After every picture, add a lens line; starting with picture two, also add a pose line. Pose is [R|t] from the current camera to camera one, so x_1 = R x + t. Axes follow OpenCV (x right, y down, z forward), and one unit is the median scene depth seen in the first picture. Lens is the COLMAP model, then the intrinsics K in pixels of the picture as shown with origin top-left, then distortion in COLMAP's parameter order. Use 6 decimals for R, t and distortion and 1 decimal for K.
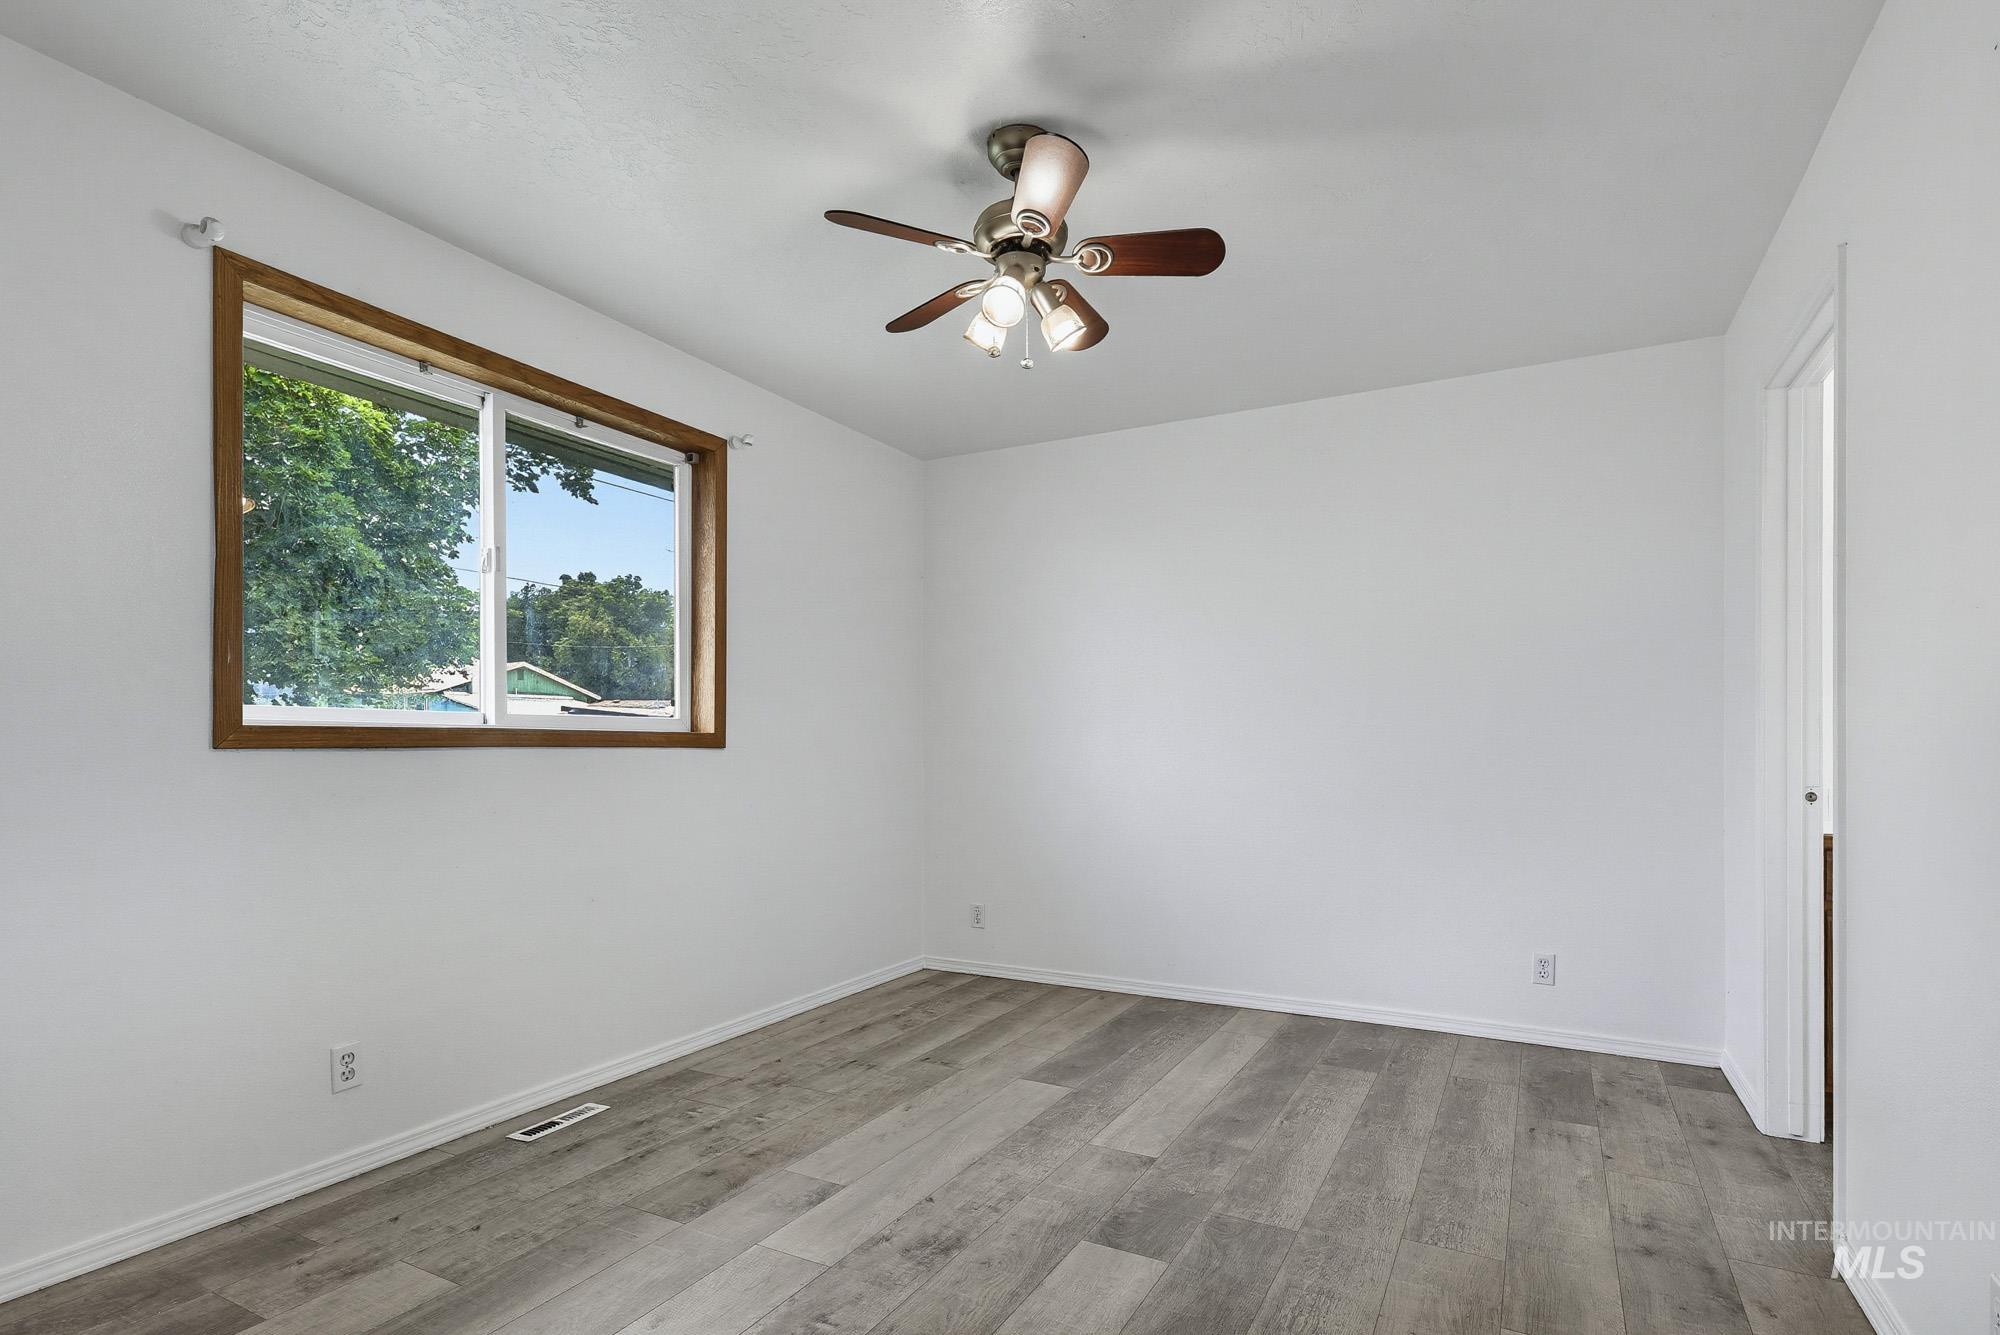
lens RADIAL K [[1017.7, 0, 1001.9], [0, 1017.7, 739.7], [0, 0, 1]] dist [0.001911, 0.000173]
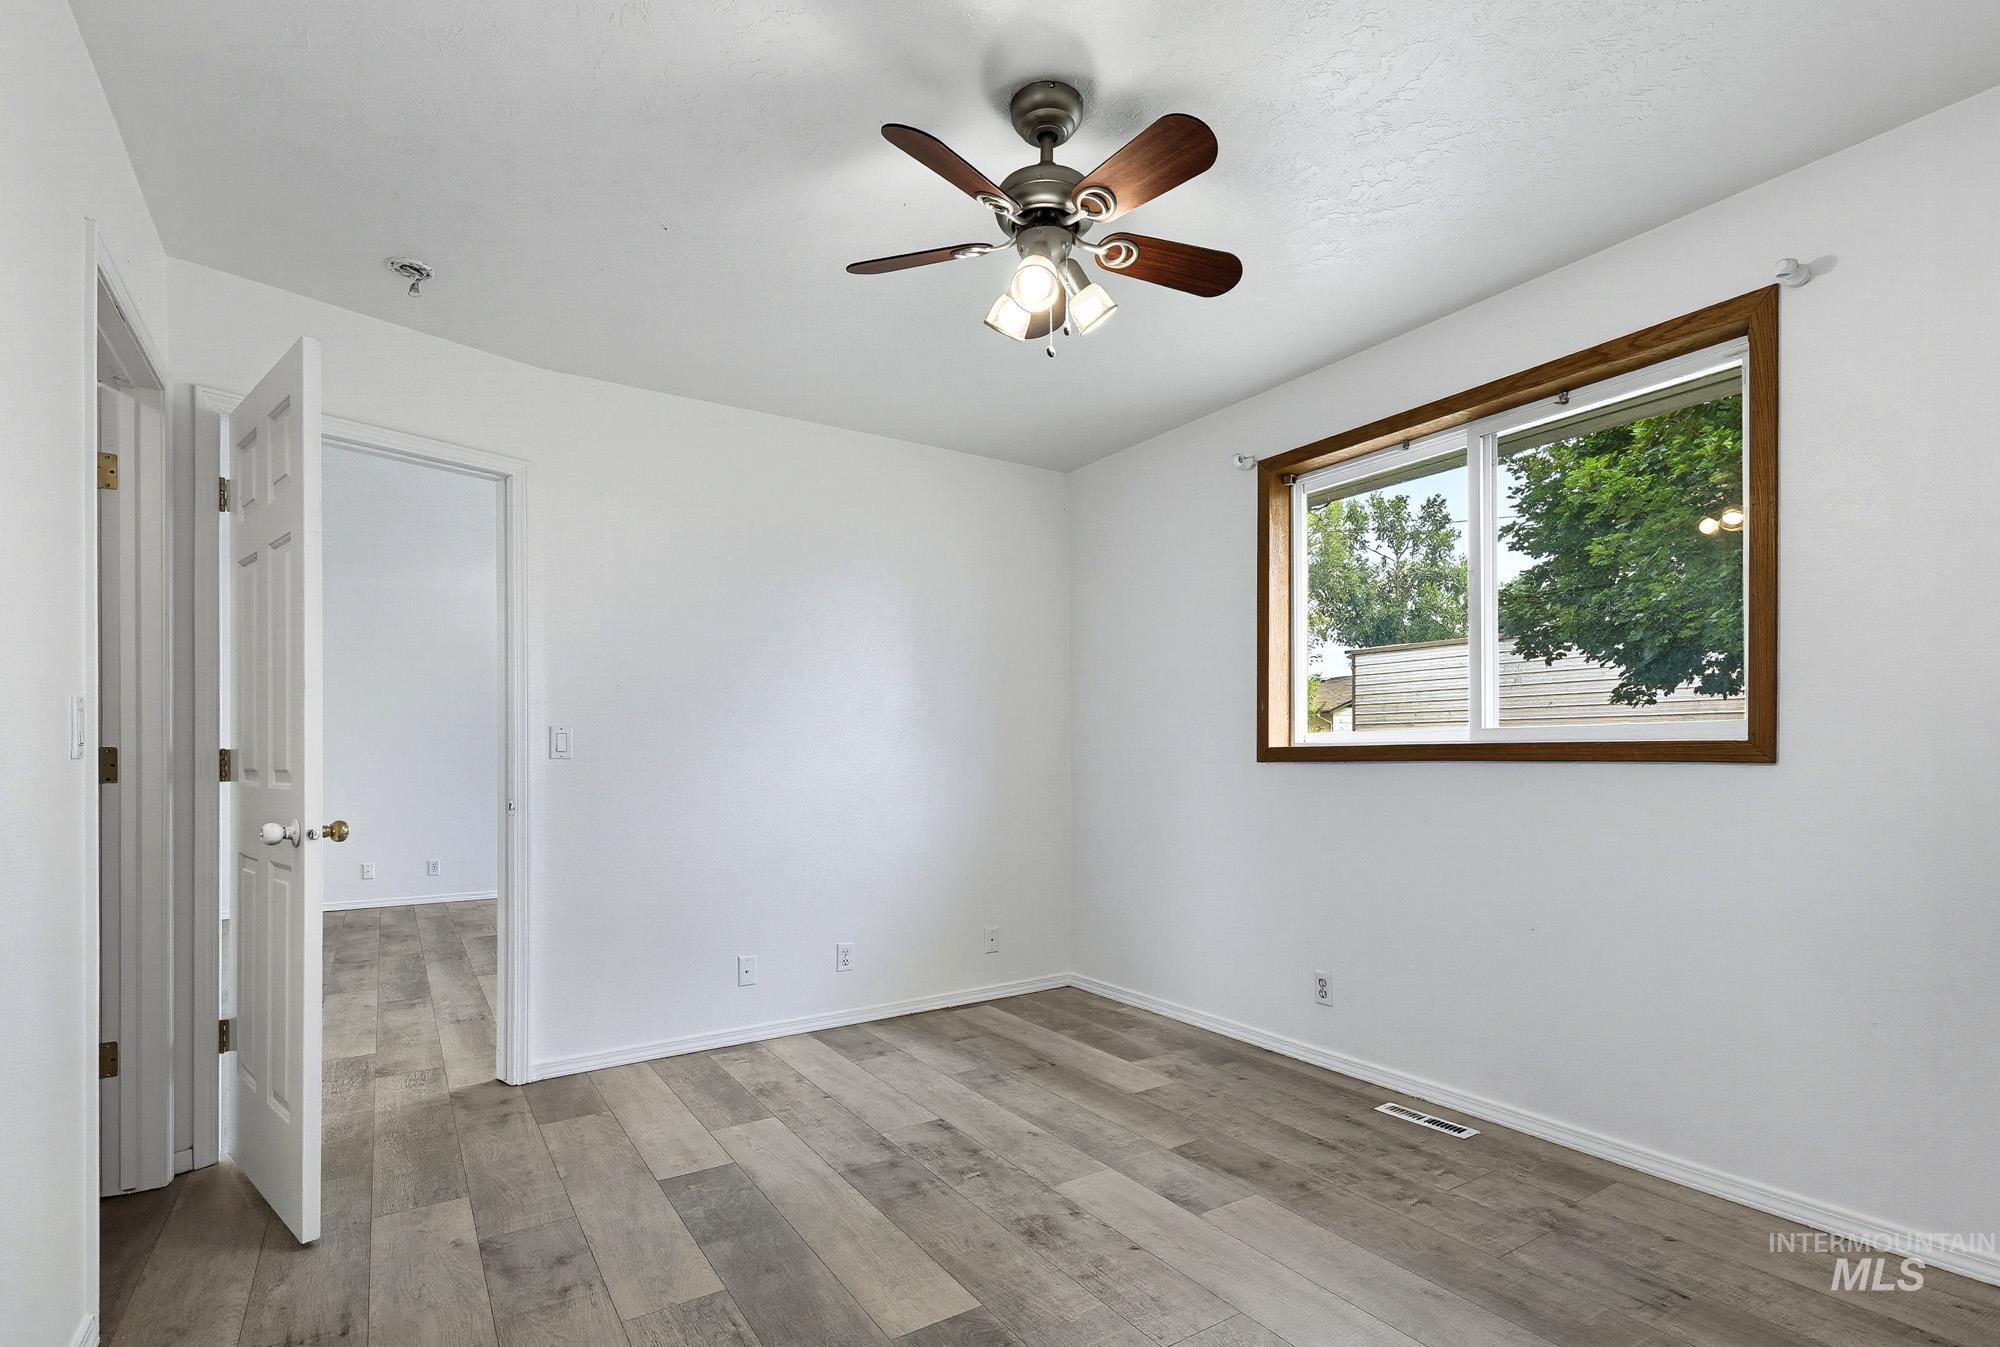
lens RADIAL K [[901.7, 0, 1001.9], [0, 901.7, 763.1], [0, 0, 1]] dist [0.020191, 0.000098]
pose [[-0.459179, 0.003261, -0.888338, 0.643977], [0.004805, 0.999988, 0.001187, 0.006894], [0.888331, -0.003723, -0.459189, 1.139479]]
